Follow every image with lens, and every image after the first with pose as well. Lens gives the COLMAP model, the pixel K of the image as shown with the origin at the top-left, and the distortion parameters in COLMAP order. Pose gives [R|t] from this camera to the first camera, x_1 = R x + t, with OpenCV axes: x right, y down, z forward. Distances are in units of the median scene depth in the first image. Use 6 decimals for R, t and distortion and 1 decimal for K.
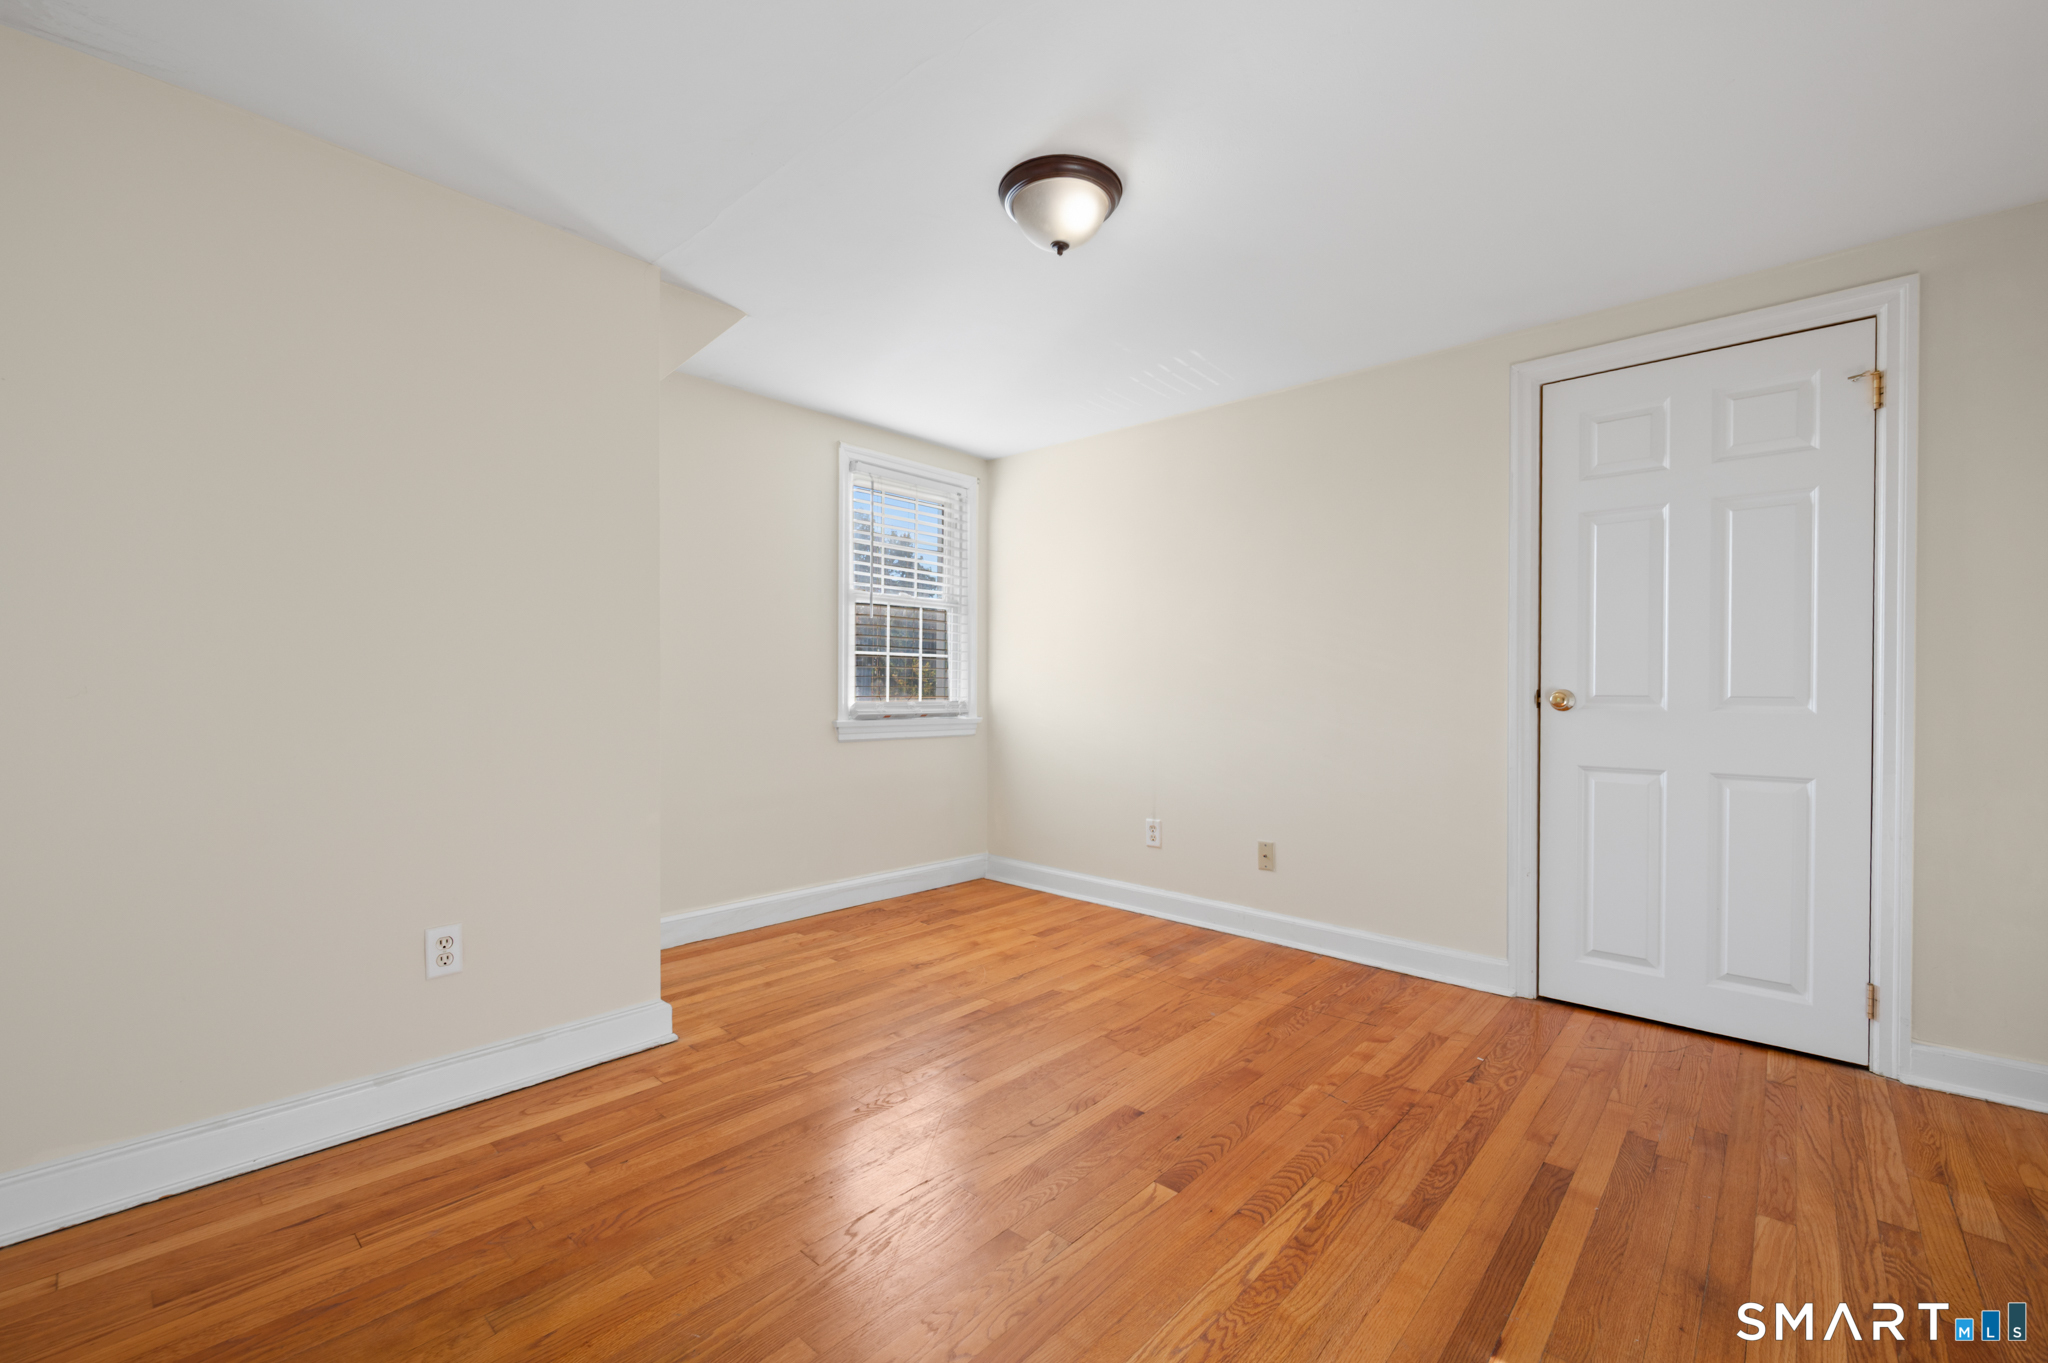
lens RADIAL K [[853.5, 0, 1041.9], [0, 853.5, 695.2], [0, 0, 1]] dist [-0.004615, -0.000041]
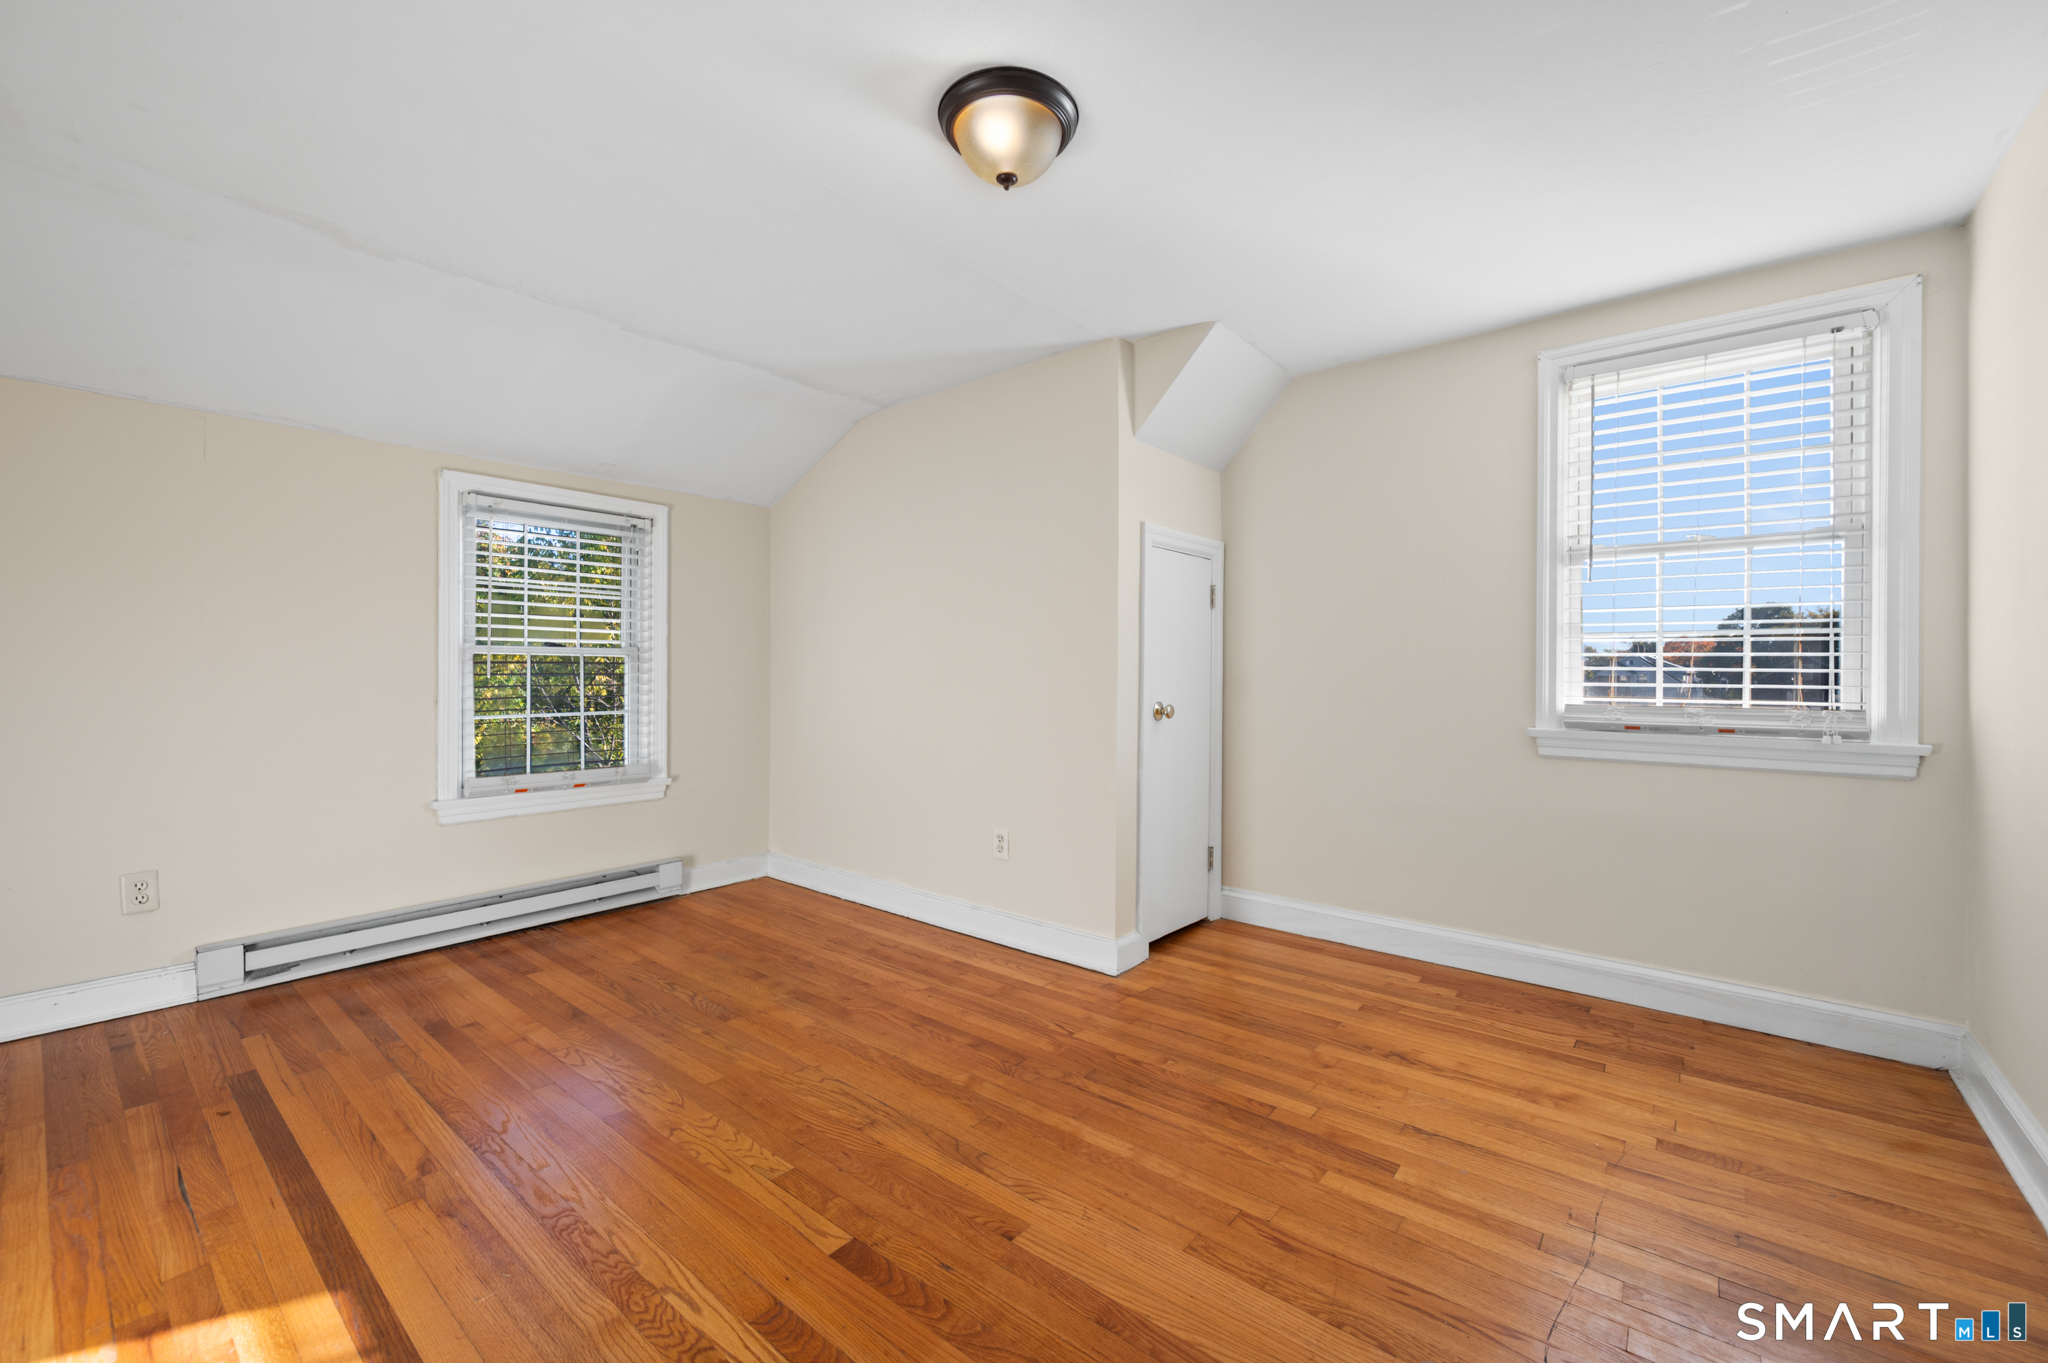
lens RADIAL K [[823.5, 0, 1022.1], [0, 823.5, 673.7], [0, 0, 1]] dist [0.000205, 0.000146]
pose [[0.031363, -0.010341, -0.999455, 0.615312], [-0.015756, 0.999817, -0.010840, -0.003530], [0.999384, 0.016087, 0.031194, 0.703908]]
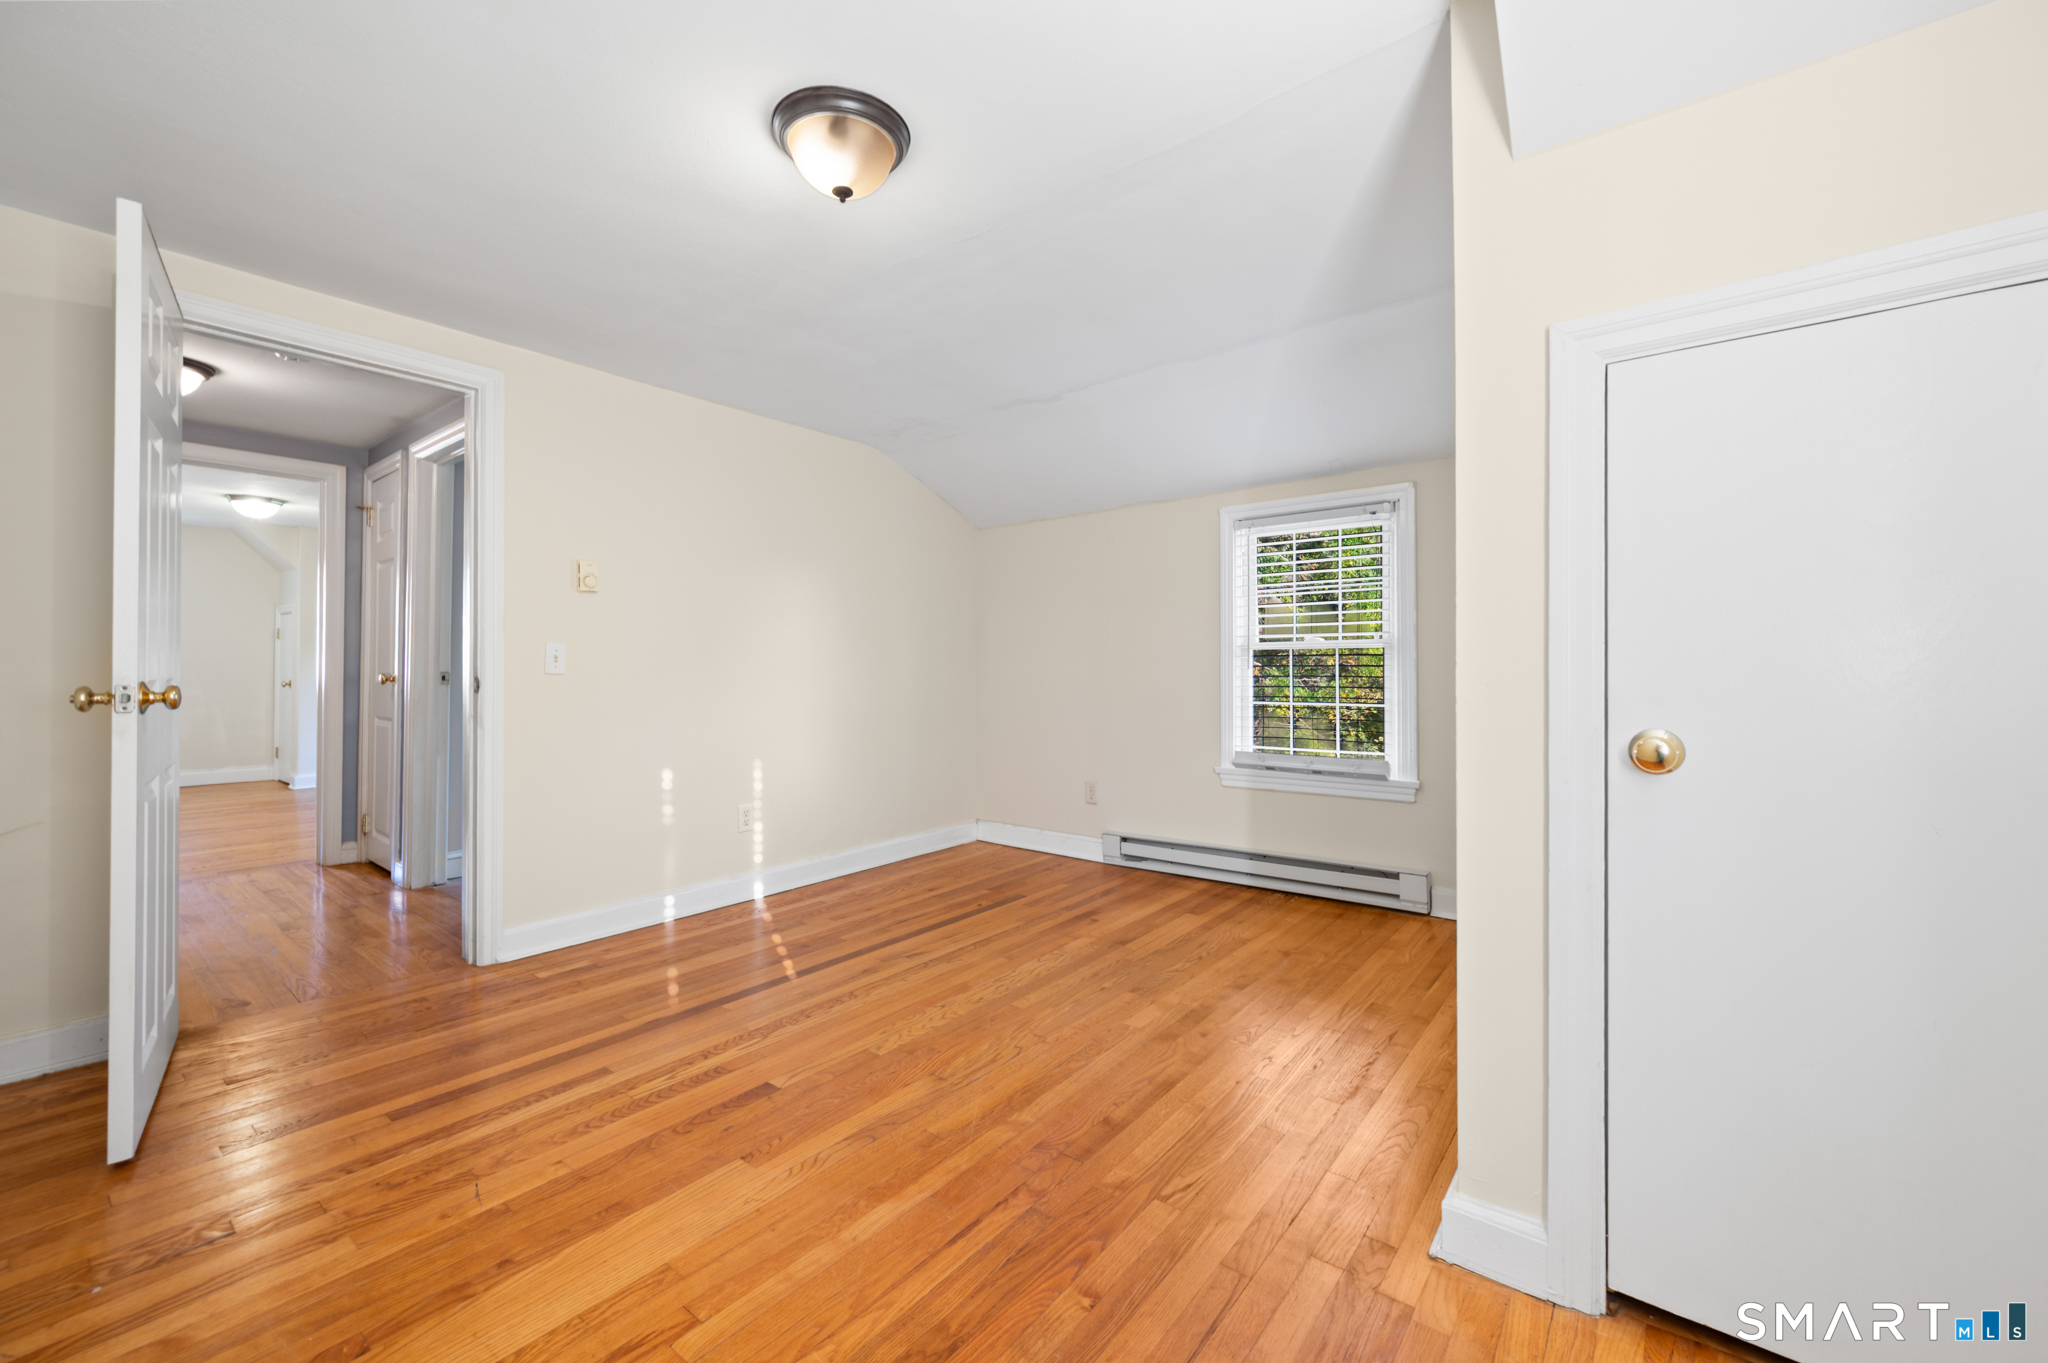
lens RADIAL K [[823.5, 0, 1030.4], [0, 823.5, 670.9], [0, 0, 1]] dist [0.000205, 0.000146]
pose [[-0.998815, 0.000440, -0.048664, -0.097840], [-0.000223, 0.999907, 0.013615, -0.015487], [0.048666, 0.013609, -0.998722, 1.331926]]
